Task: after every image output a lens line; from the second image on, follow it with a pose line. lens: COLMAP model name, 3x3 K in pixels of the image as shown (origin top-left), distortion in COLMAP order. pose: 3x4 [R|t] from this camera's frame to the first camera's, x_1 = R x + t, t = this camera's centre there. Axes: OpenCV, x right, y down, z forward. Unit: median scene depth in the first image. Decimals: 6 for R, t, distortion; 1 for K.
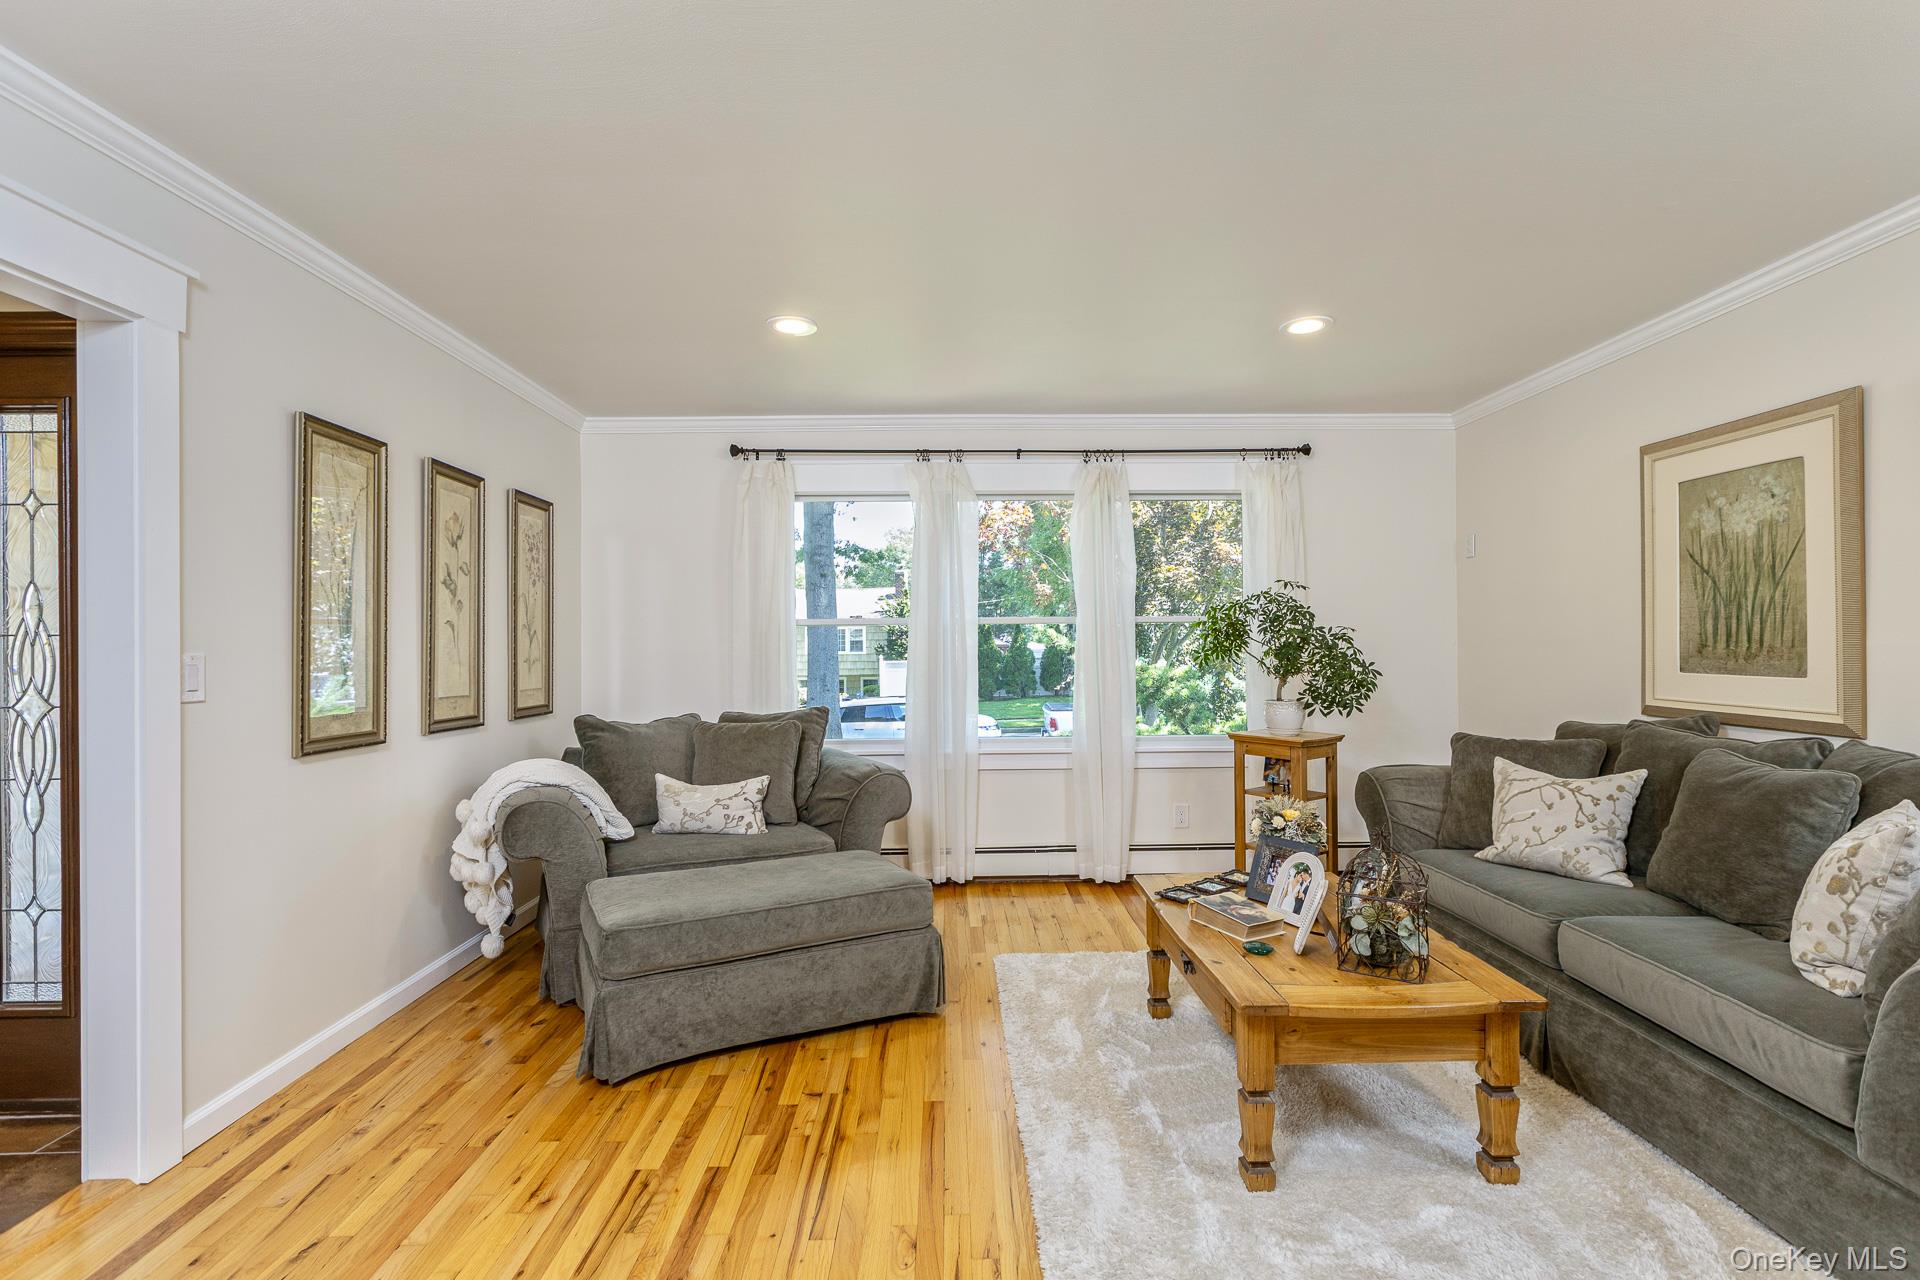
lens RADIAL K [[853.0, 0, 964.7], [0, 853.0, 641.8], [0, 0, 1]] dist [0.002672, -0.001191]
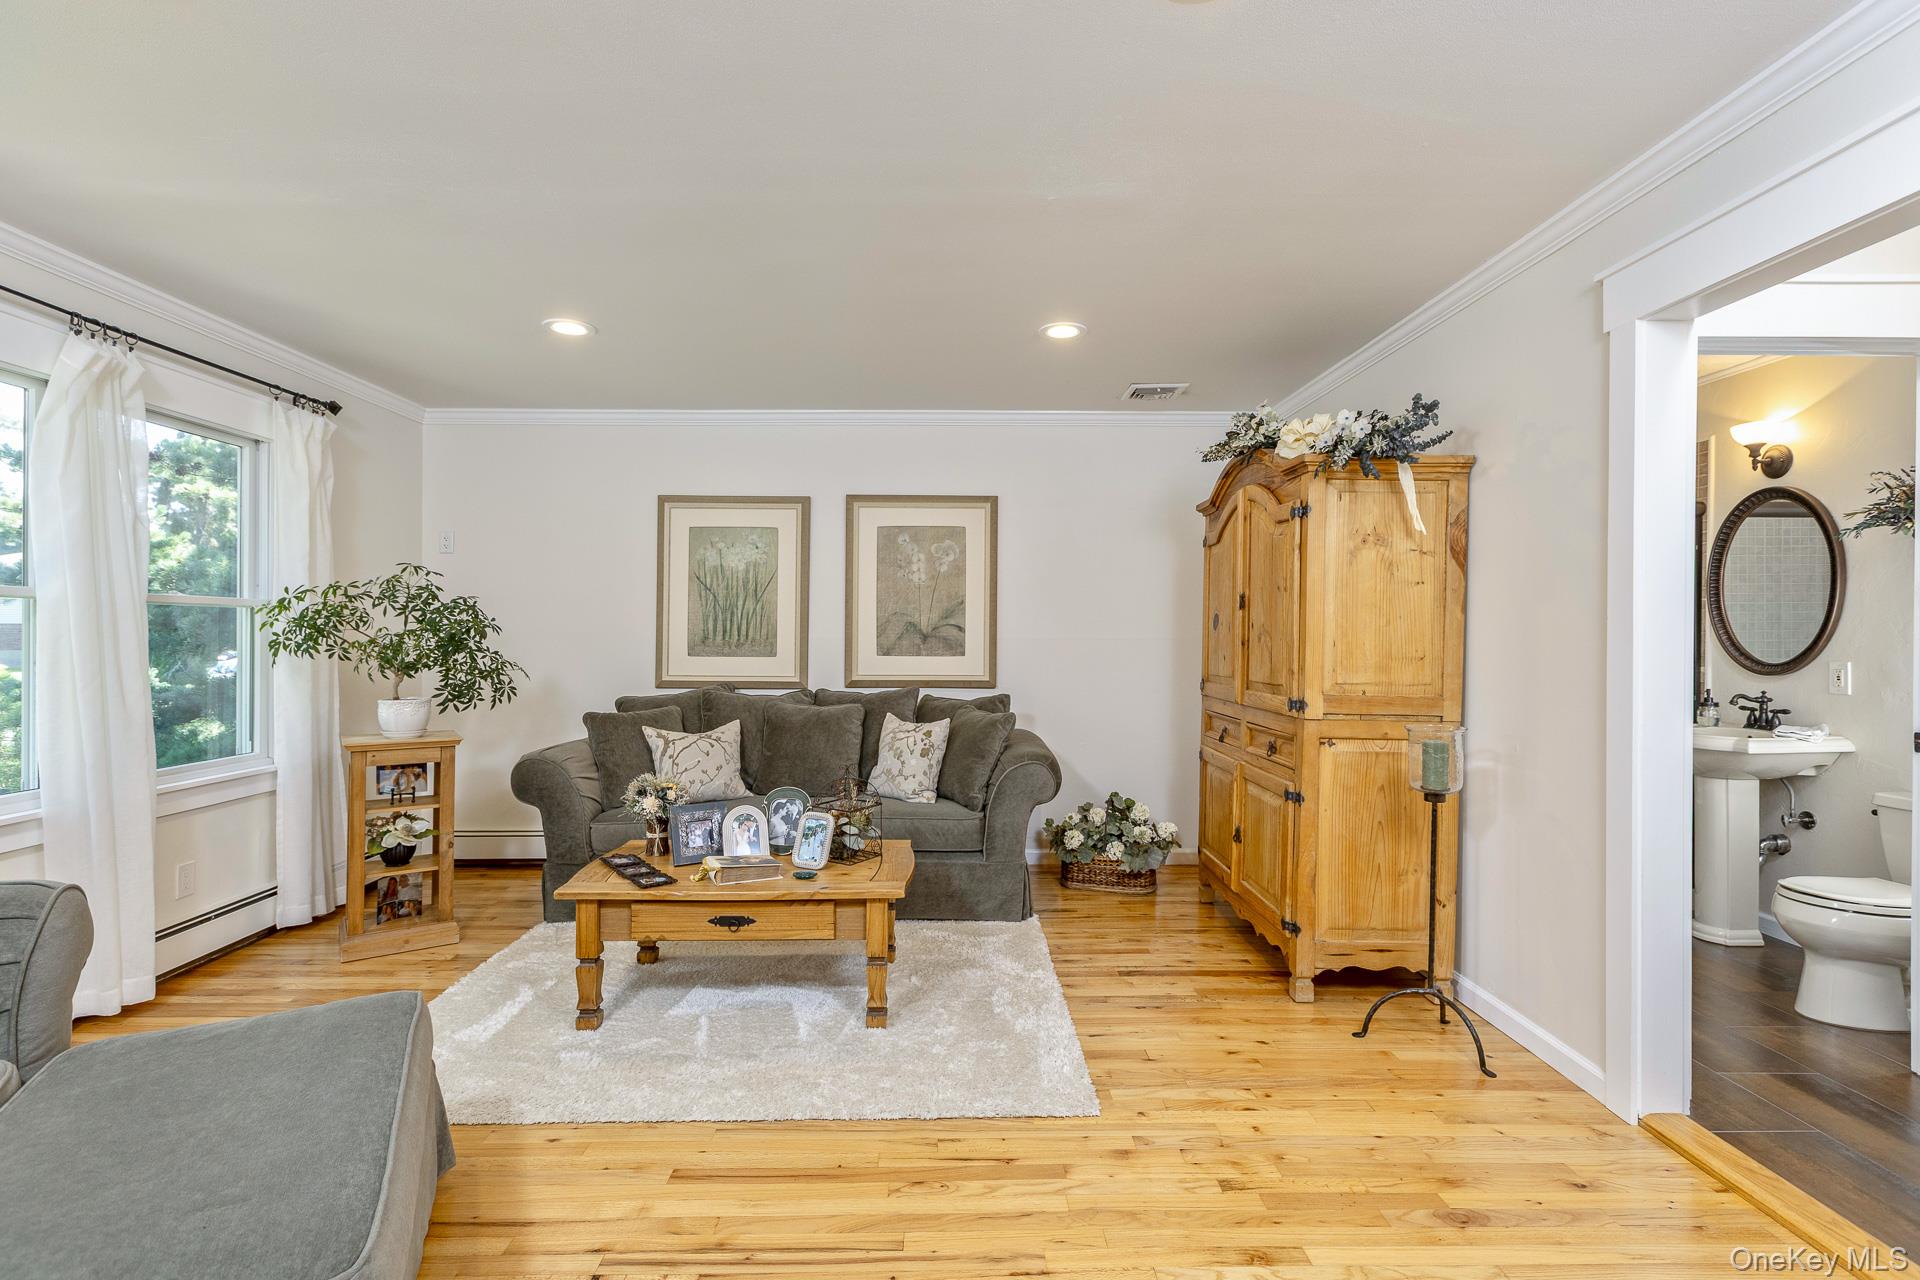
lens RADIAL K [[853.0, 0, 967.7], [0, 853.0, 641.9], [0, 0, 1]] dist [0.002672, -0.001191]
pose [[0.023367, -0.001039, 0.999726, -0.875236], [-0.004100, 0.999991, 0.001135, 0.009961], [-0.999719, -0.004125, 0.023363, 0.695785]]
